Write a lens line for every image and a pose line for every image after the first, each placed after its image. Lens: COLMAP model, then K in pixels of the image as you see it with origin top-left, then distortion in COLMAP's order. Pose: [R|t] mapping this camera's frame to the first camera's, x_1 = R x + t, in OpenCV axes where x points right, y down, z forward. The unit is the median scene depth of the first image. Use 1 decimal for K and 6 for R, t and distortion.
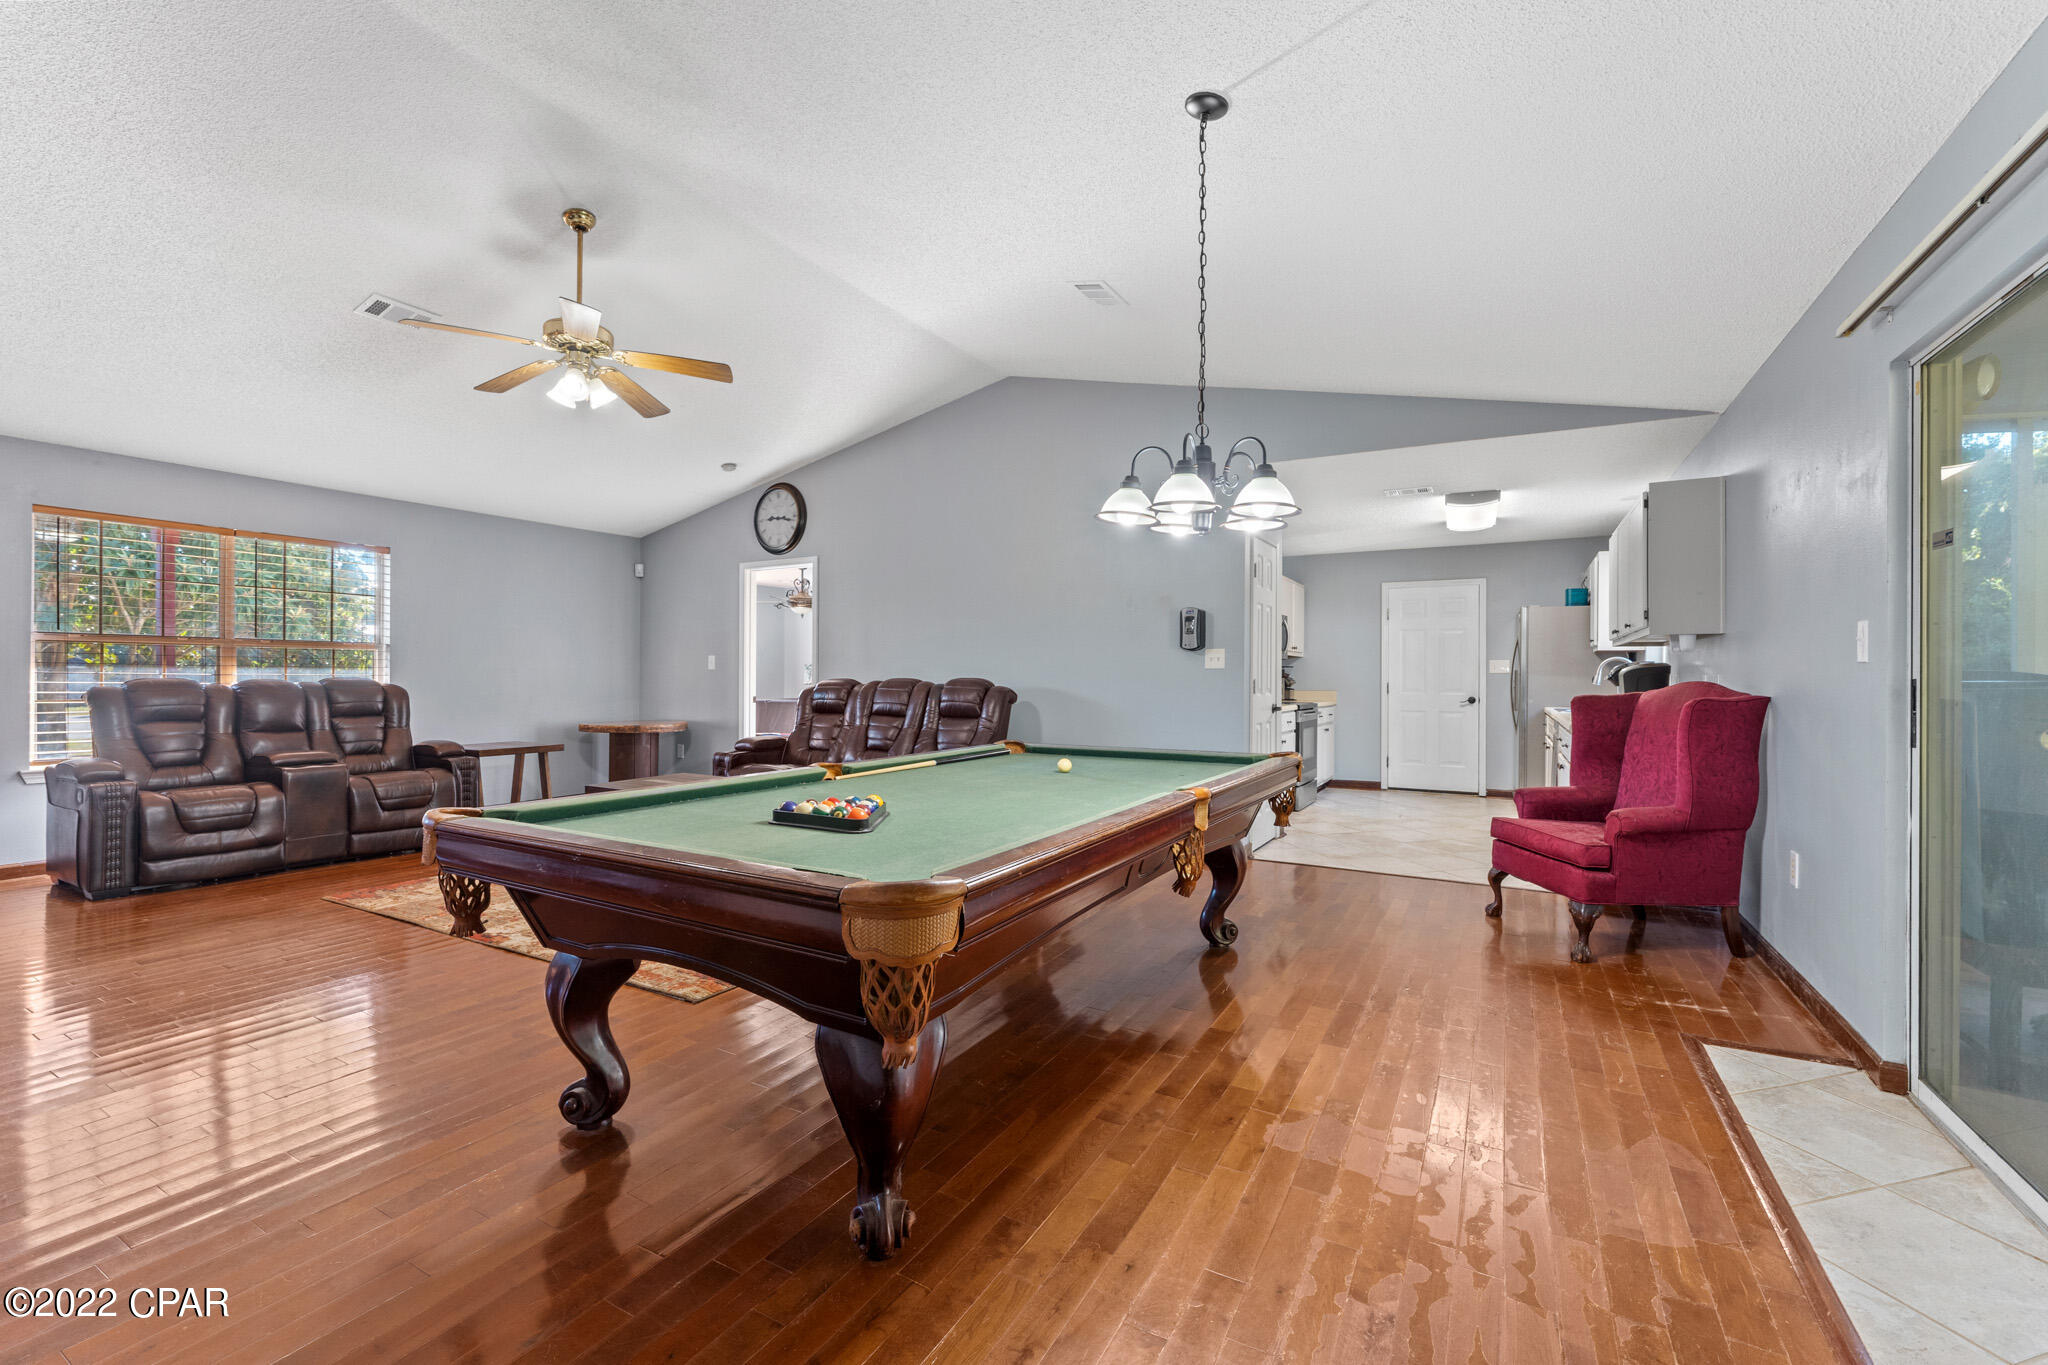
lens RADIAL K [[875.0, 0, 1024.0], [0, 875.0, 682.5], [0, 0, 1]] dist [-0.001087, -0.000046]
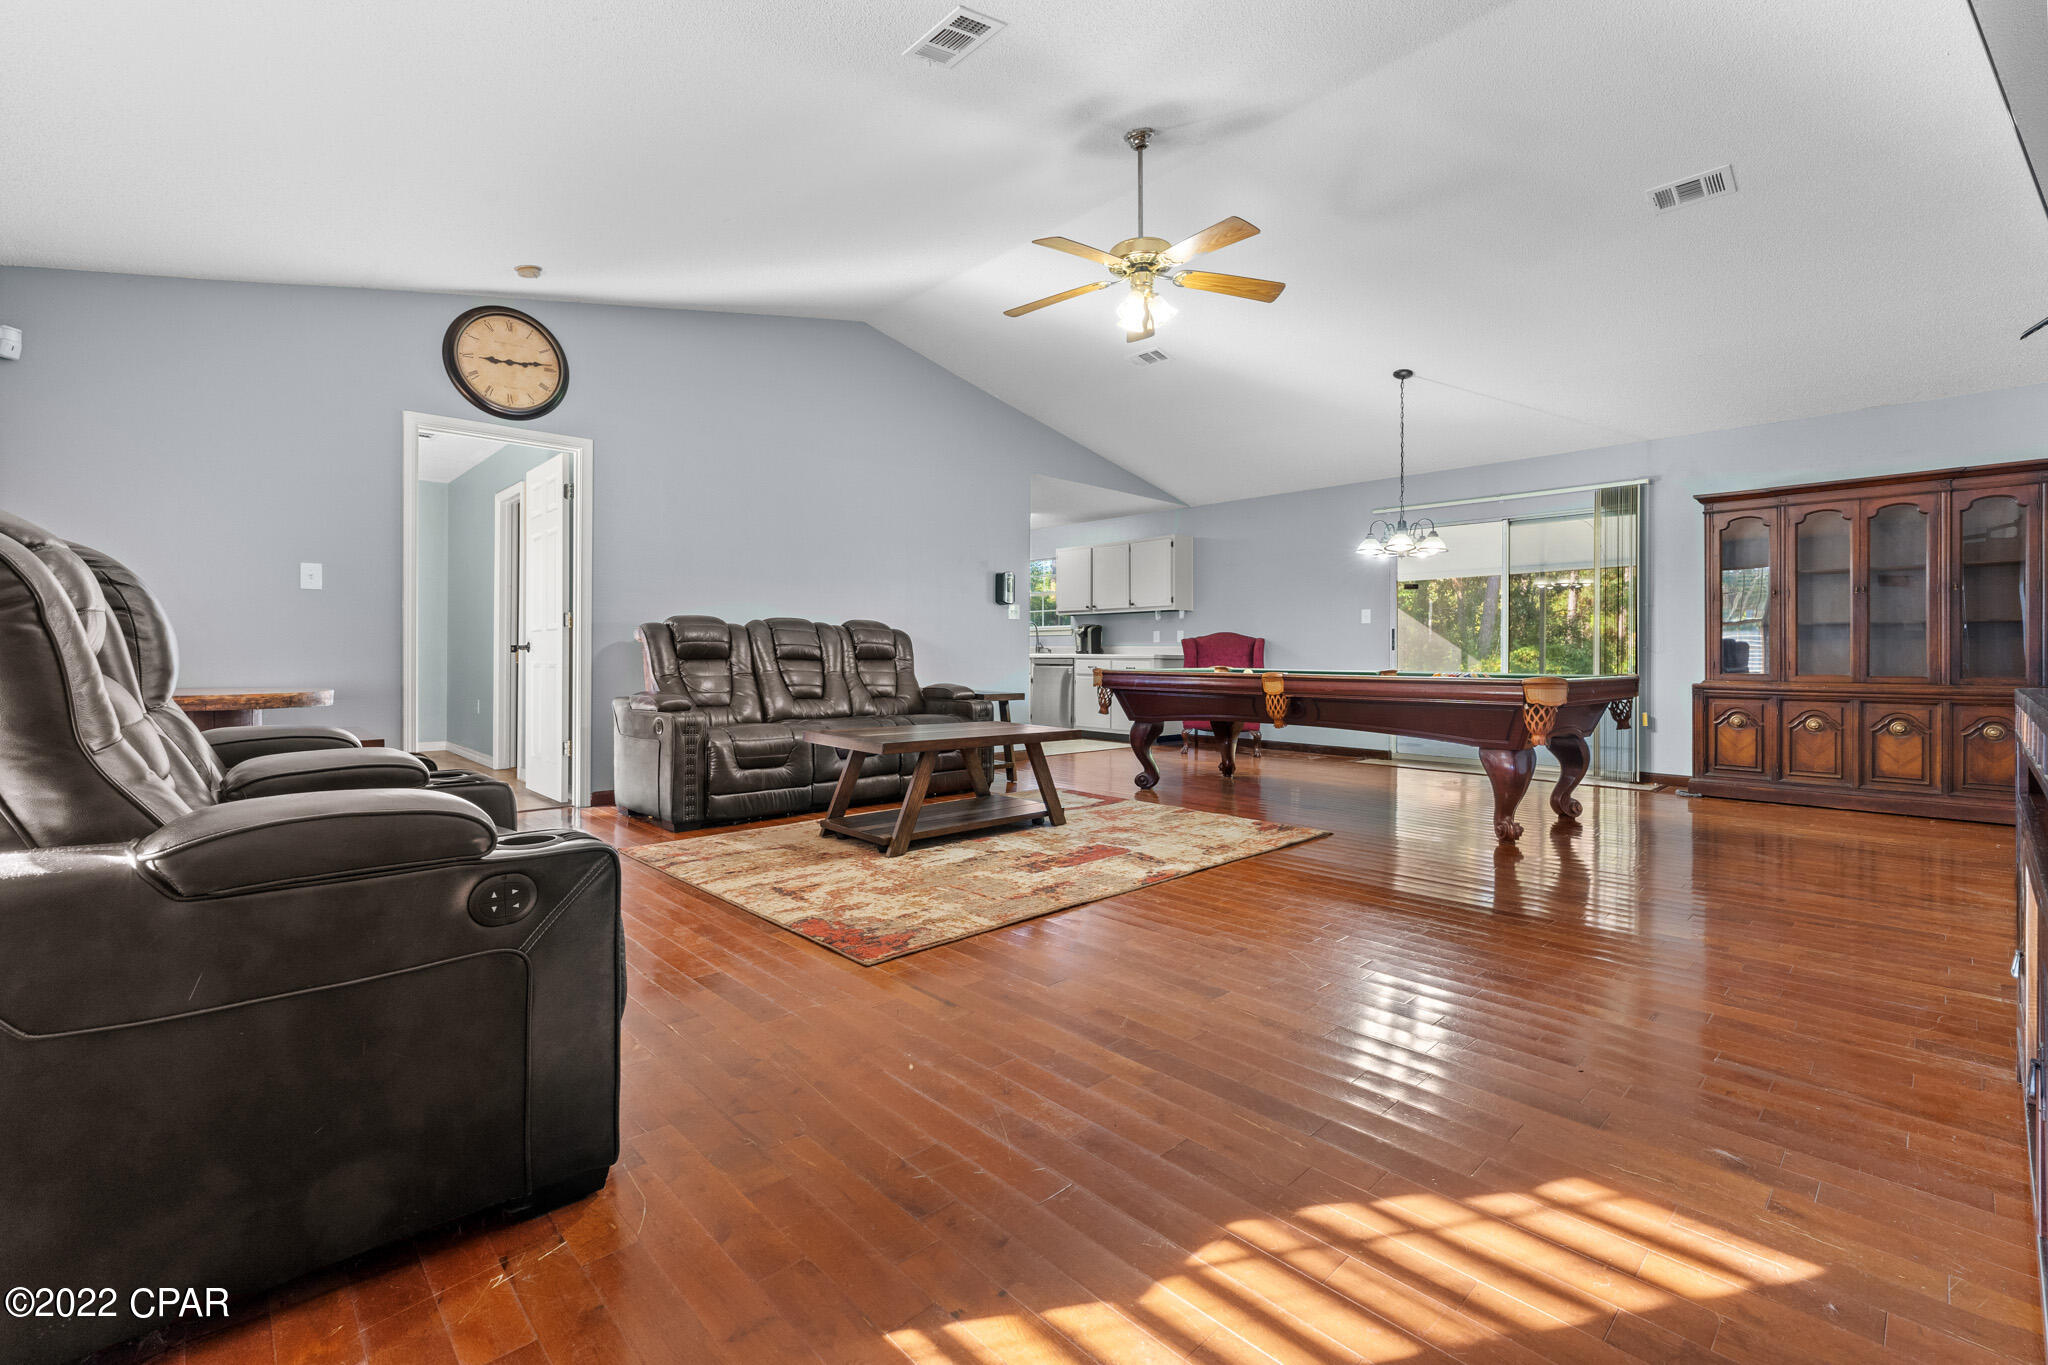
lens RADIAL K [[874.6, 0, 1024.0], [0, 874.6, 652.9], [0, 0, 1]] dist [0.001510, 0.000091]
pose [[0.294715, 0.000353, 0.955585, -0.787659], [0.001783, 0.999998, -0.000919, 0.027171], [-0.955584, 0.001974, 0.294714, 0.451334]]
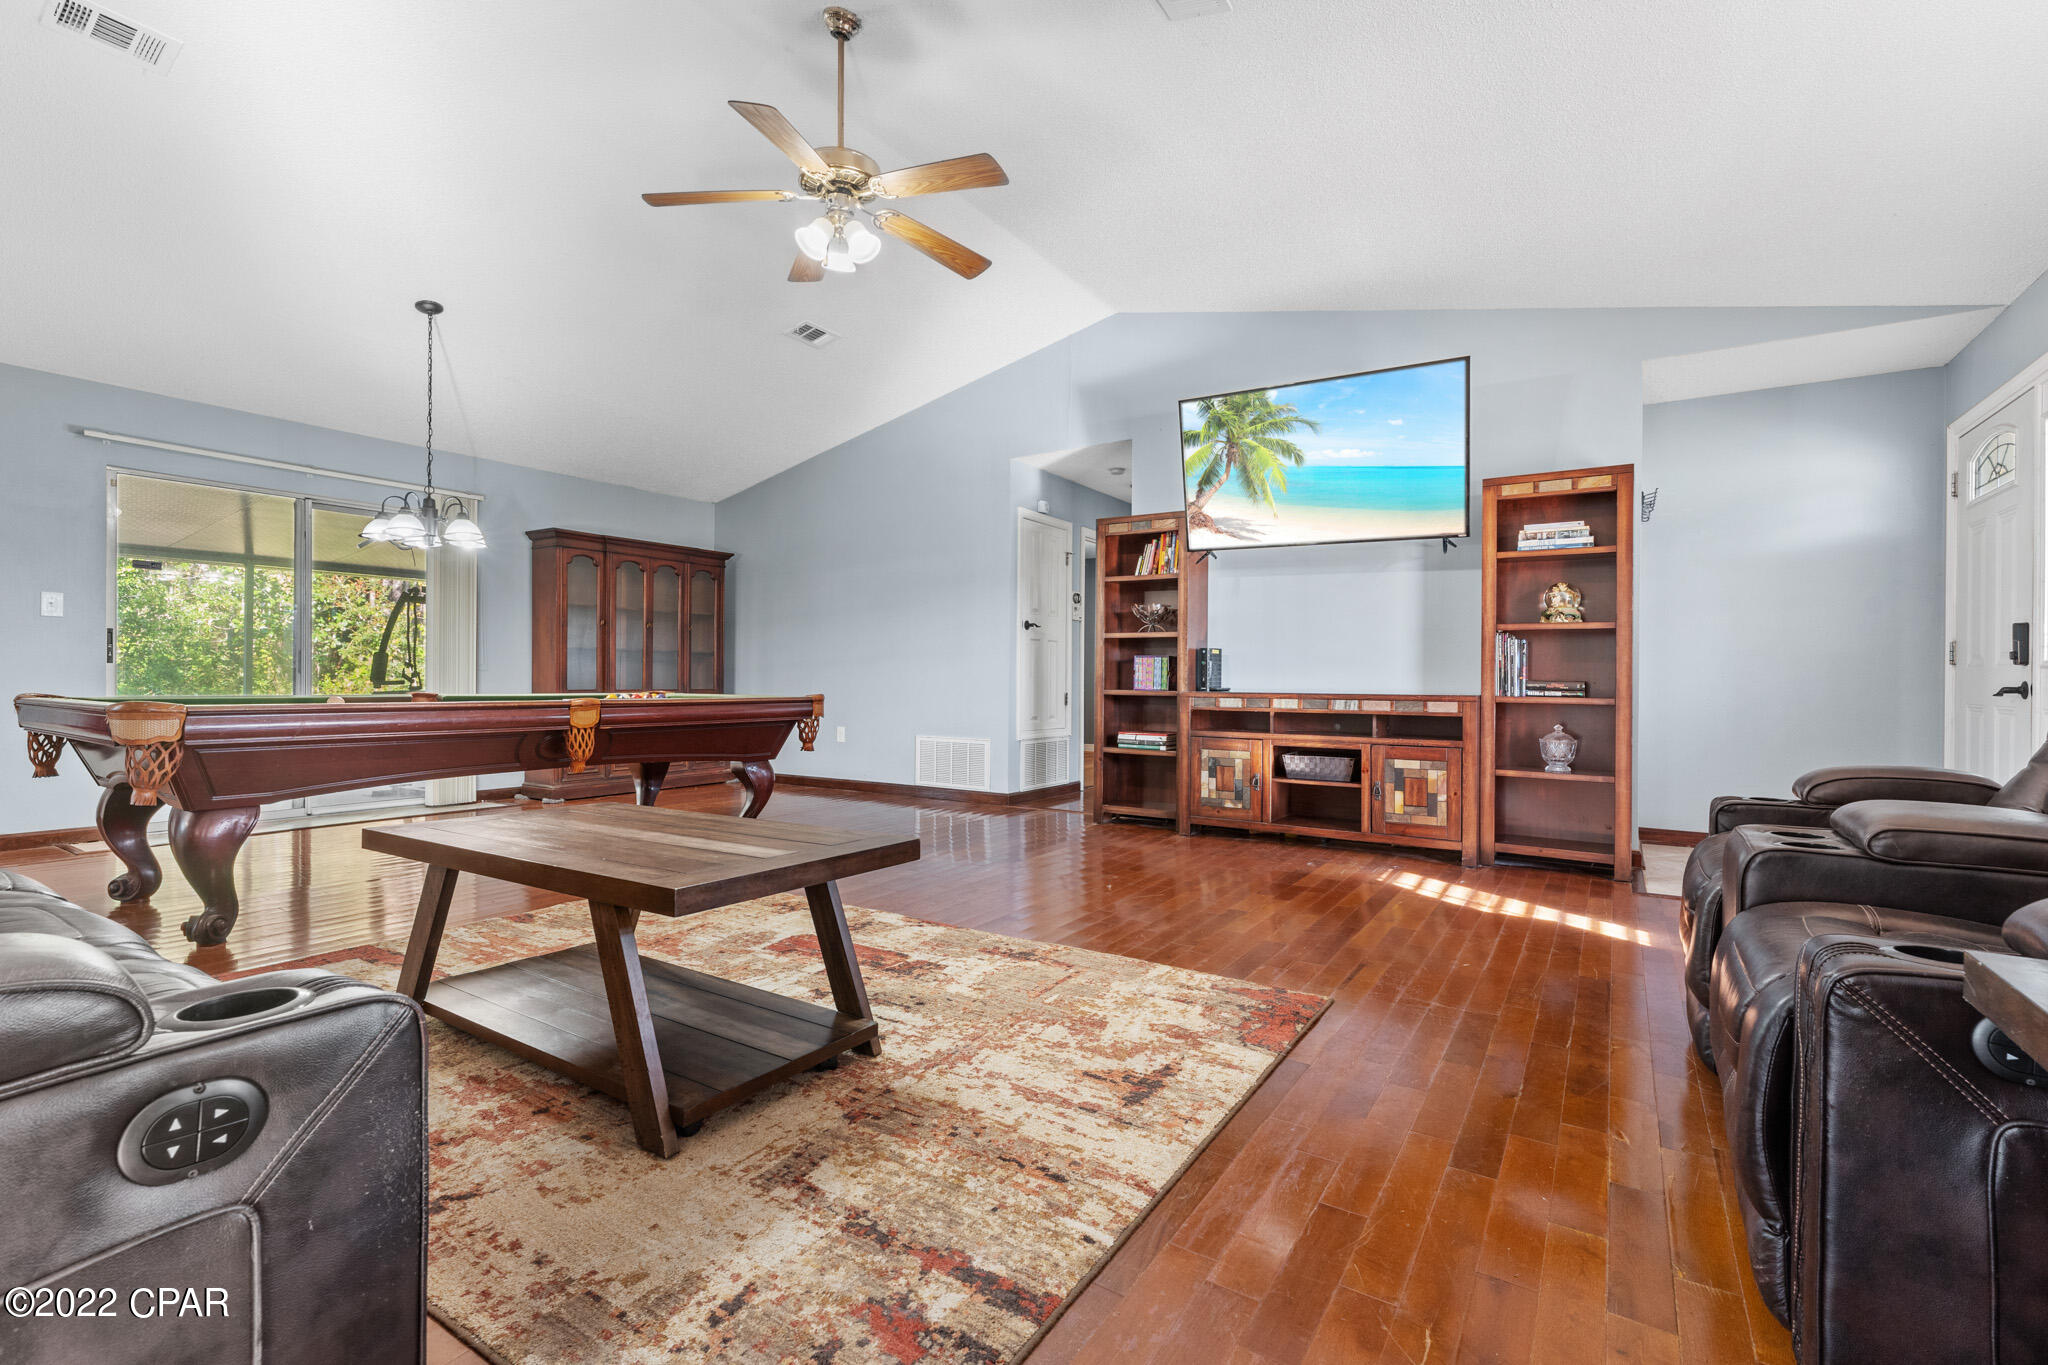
lens RADIAL K [[908.1, 0, 1024.0], [0, 908.1, 682.5], [0, 0, 1]] dist [0.000931, -0.000226]
pose [[-0.998217, -0.009426, 0.058932, -0.385122], [-0.008962, 0.999927, 0.008130, 0.025712], [-0.059004, 0.007587, -0.998229, 0.958947]]
